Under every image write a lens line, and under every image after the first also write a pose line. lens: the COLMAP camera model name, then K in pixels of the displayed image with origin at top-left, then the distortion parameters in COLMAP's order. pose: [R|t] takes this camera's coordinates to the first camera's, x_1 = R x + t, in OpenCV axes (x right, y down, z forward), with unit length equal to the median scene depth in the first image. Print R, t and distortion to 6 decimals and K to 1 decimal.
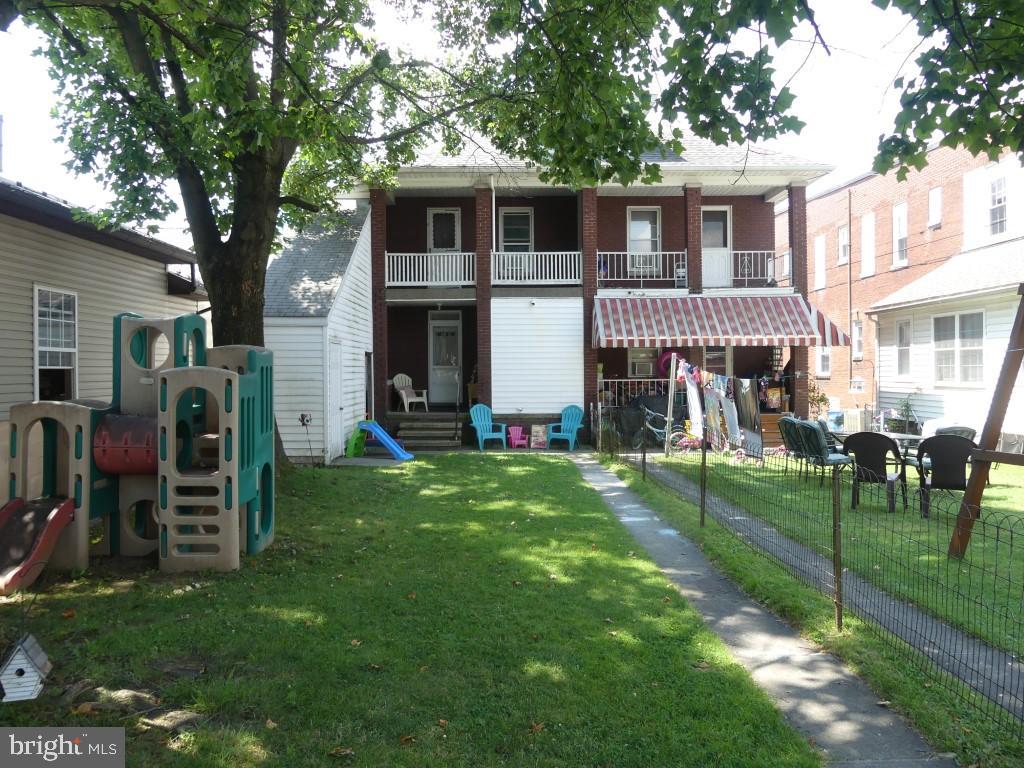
lens RADIAL K [[768.0, 0, 511.2], [0, 768.0, 380.2], [0, 0, 1]] dist [-0.035674, 0.043566]
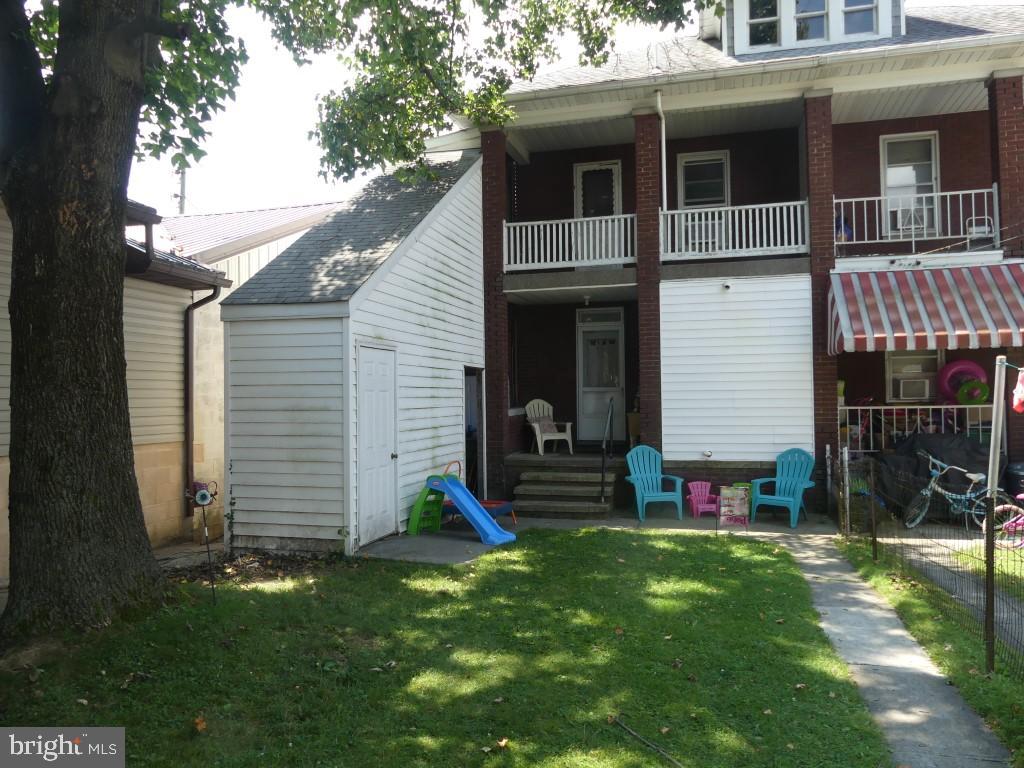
lens RADIAL K [[768.0, 0, 517.6], [0, 768.0, 388.5], [0, 0, 1]] dist [-0.035674, 0.043566]
pose [[0.964638, -0.009998, -0.263390, 0.027269], [0.003705, 0.999696, -0.024376, -0.001226], [0.263554, 0.022539, 0.964381, 0.347373]]
